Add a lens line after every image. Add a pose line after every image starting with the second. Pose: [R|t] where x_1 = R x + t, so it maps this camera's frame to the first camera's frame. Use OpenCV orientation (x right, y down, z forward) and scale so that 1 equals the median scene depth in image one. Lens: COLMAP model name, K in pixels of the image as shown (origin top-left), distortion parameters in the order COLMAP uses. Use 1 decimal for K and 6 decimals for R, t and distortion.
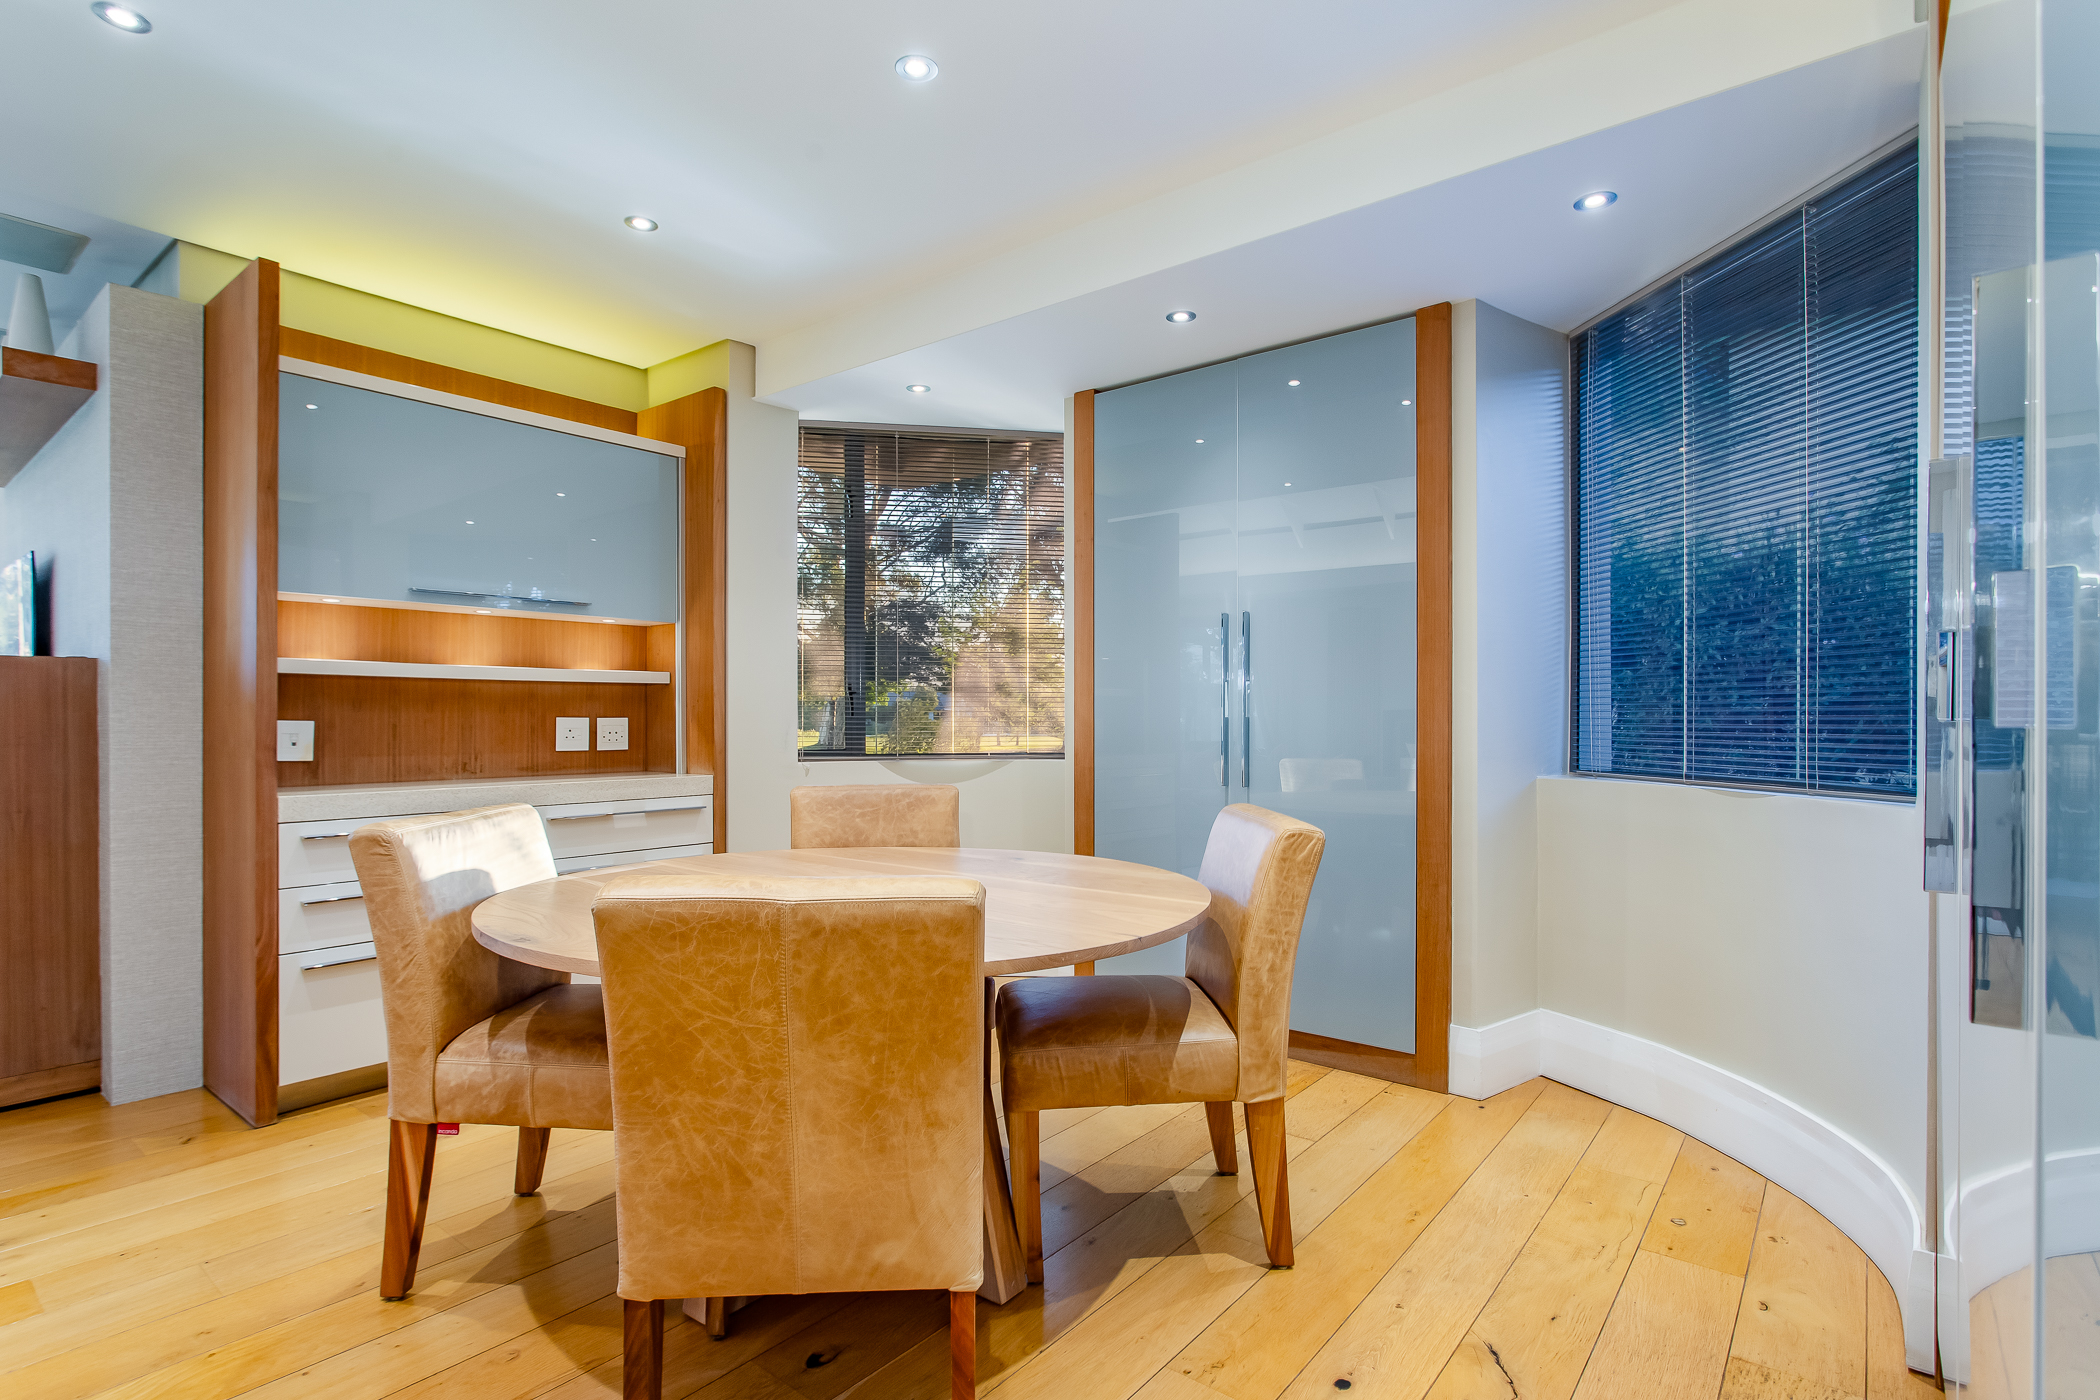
lens RADIAL K [[1055.3, 0, 1053.7], [0, 1055.3, 724.6], [0, 0, 1]] dist [0.014690, 0.000465]
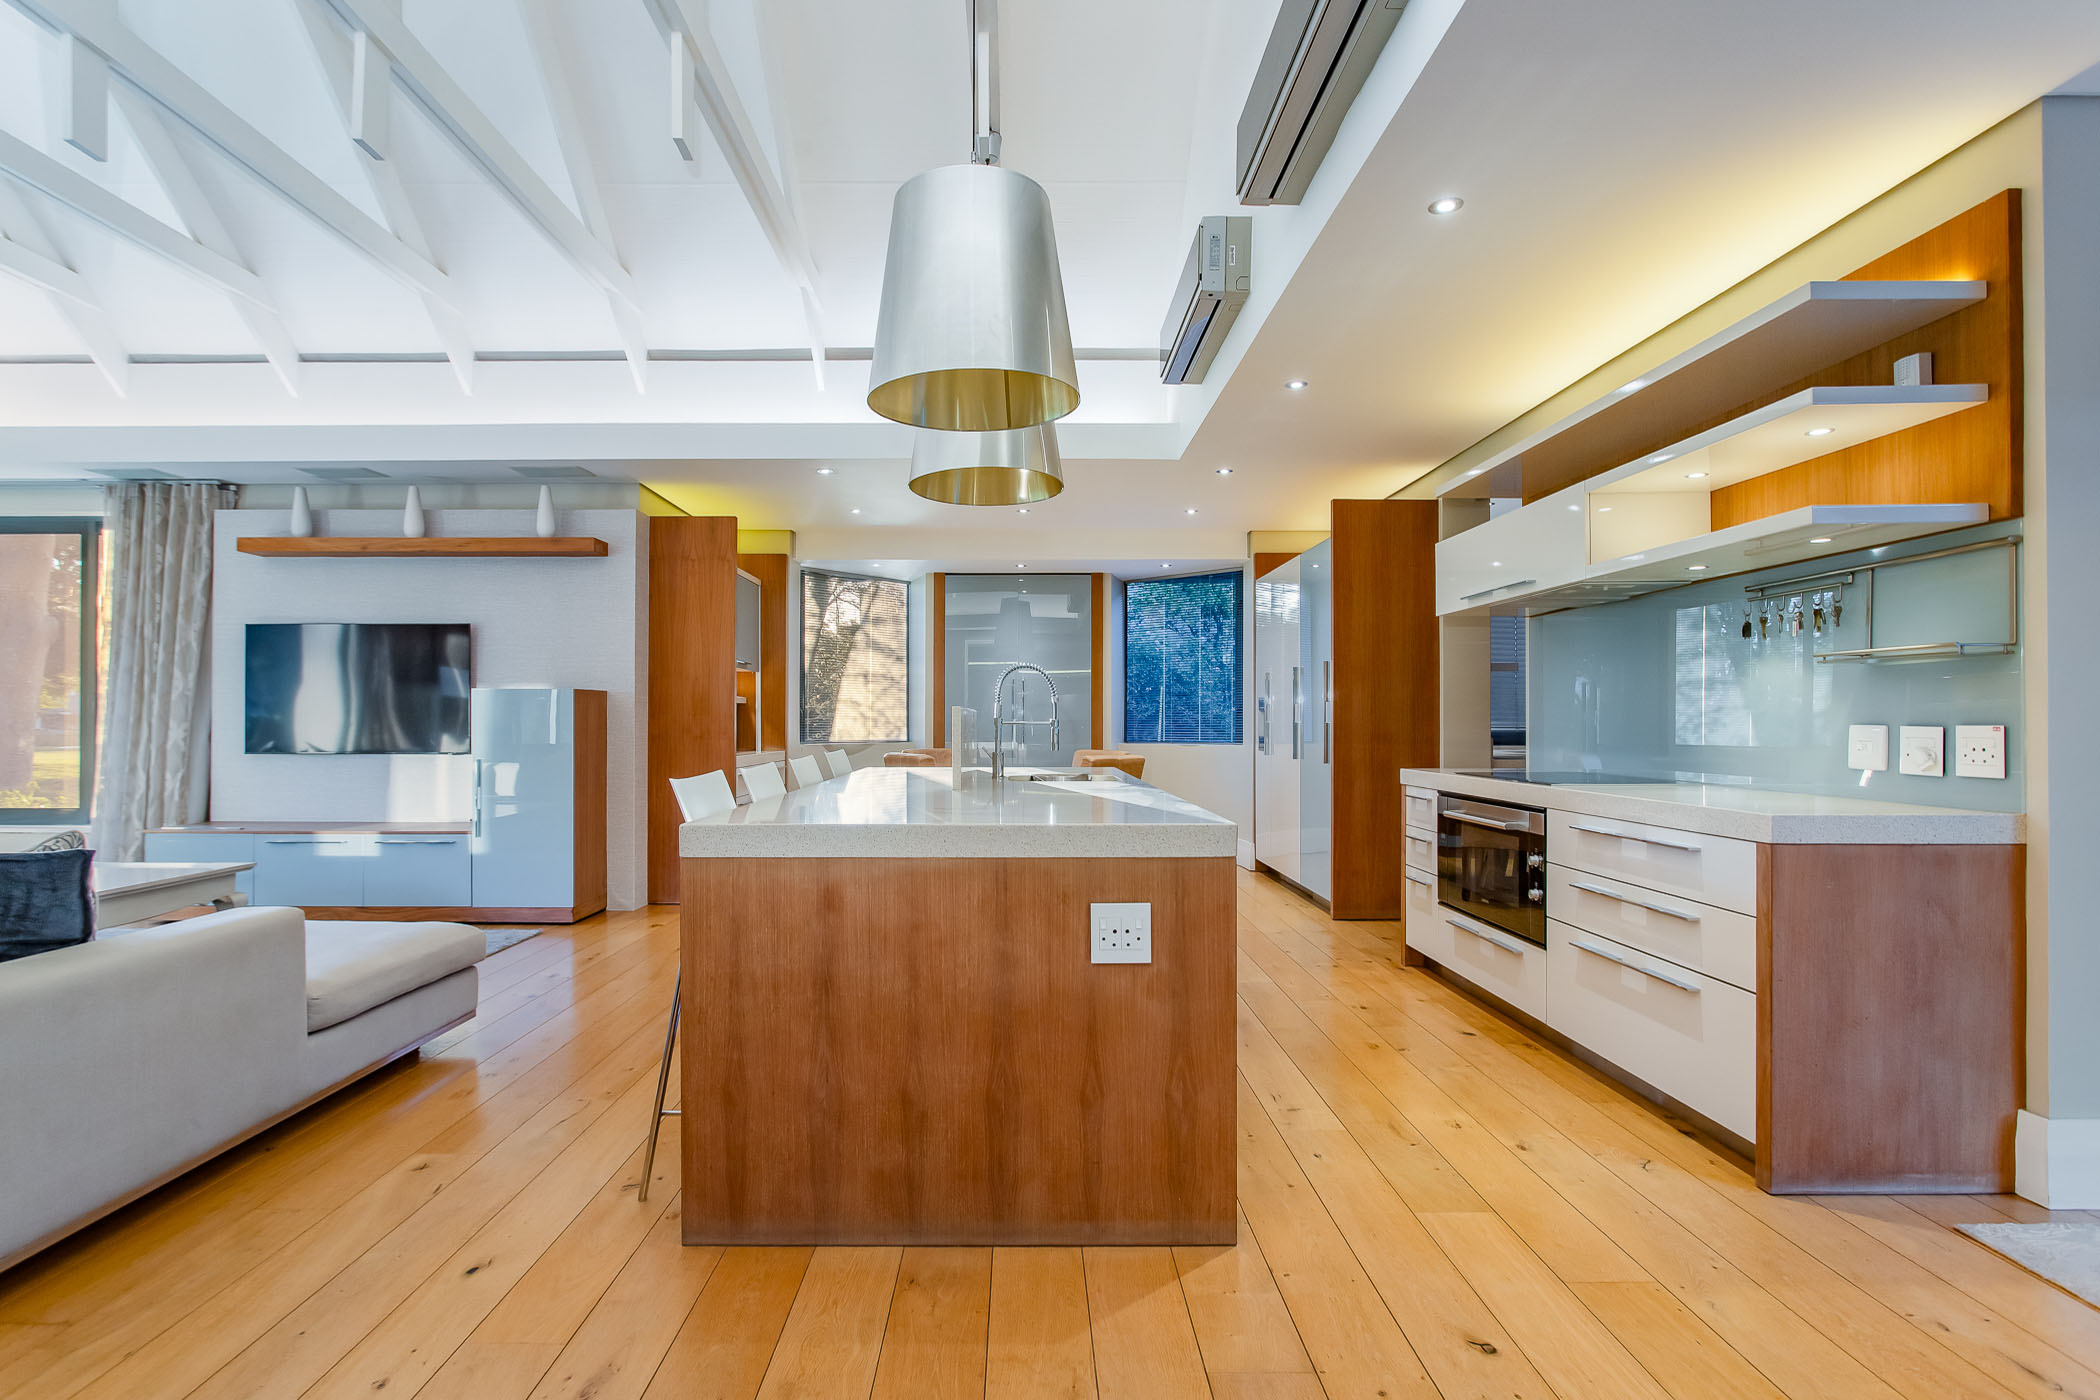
lens RADIAL K [[1055.3, 0, 1053.7], [0, 1055.3, 724.6], [0, 0, 1]] dist [0.014690, 0.000465]
pose [[0.771345, -0.007206, 0.636376, -1.169221], [-0.011821, 0.999601, 0.025646, -0.054995], [-0.636307, -0.027305, 0.770952, -0.832353]]
